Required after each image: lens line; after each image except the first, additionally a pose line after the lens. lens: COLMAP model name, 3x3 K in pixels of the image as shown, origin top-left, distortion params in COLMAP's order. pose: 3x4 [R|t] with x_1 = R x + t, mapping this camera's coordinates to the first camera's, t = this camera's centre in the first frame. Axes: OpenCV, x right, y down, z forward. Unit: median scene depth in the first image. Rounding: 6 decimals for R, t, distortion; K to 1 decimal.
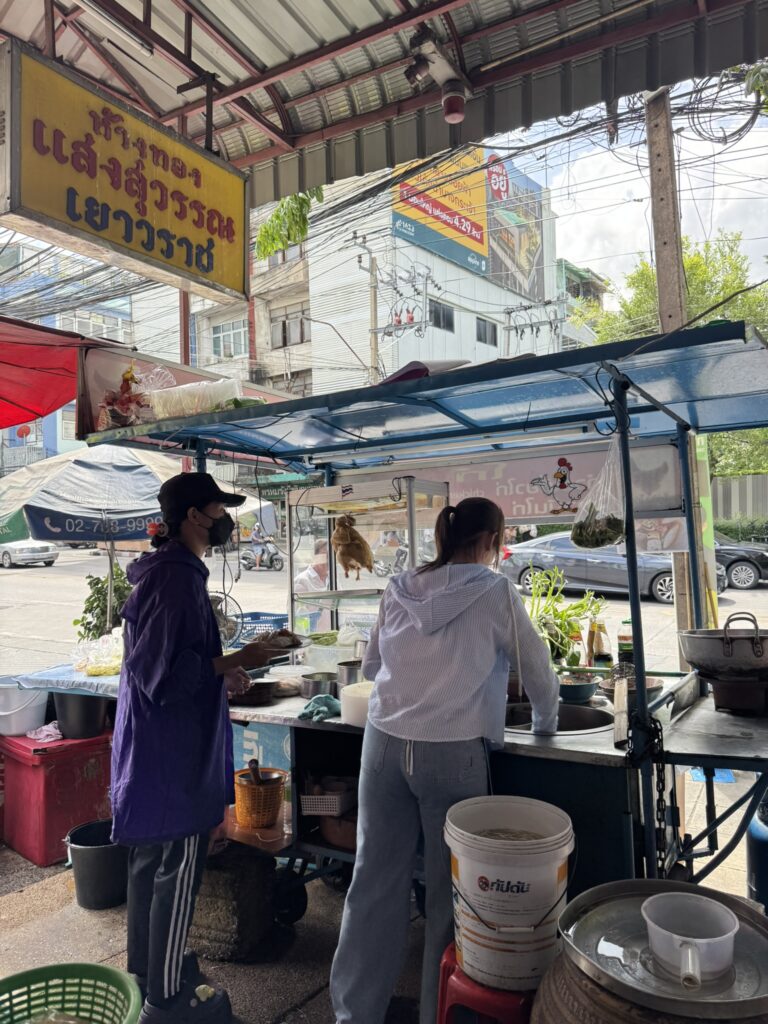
lens RADIAL K [[700.0, 0, 383.0], [0, 700.0, 510.0], [0, 0, 1]] dist [0.112714, -0.157189]
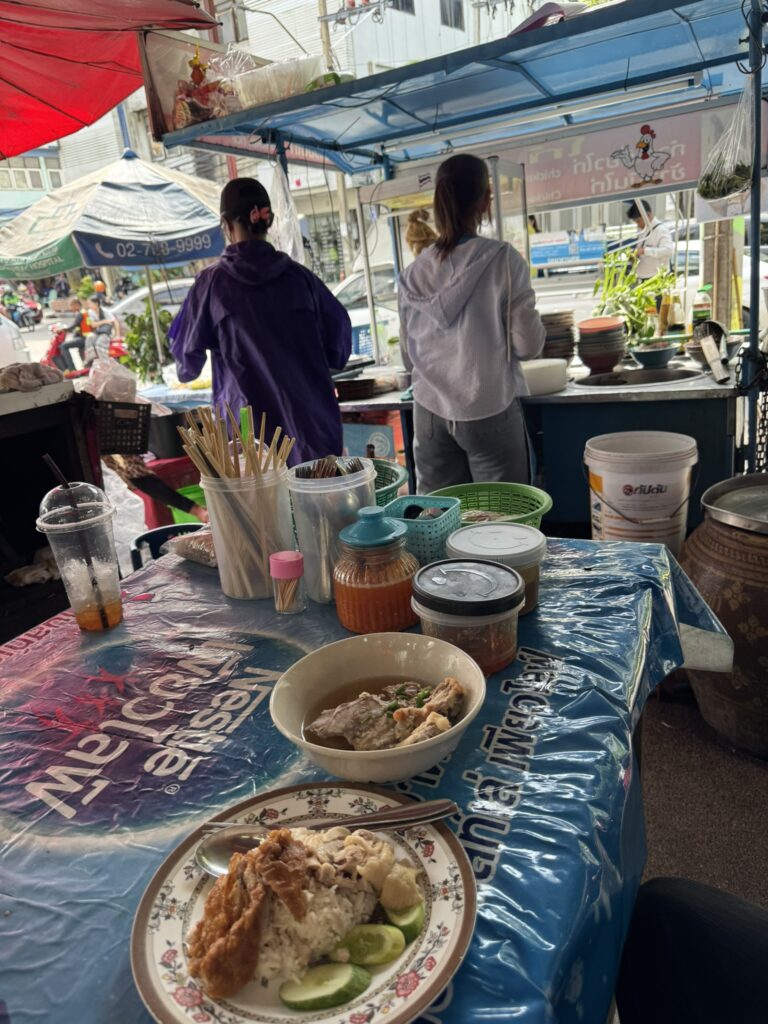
lens RADIAL K [[724.6, 0, 373.5], [0, 724.6, 490.7], [0, 0, 1]] dist [0.032867, -0.040924]
pose [[0.995738, -0.089392, 0.022677, -0.187353], [0.077537, 0.944595, 0.318948, 0.052771], [-0.049932, -0.315830, 0.947501, -0.094966]]
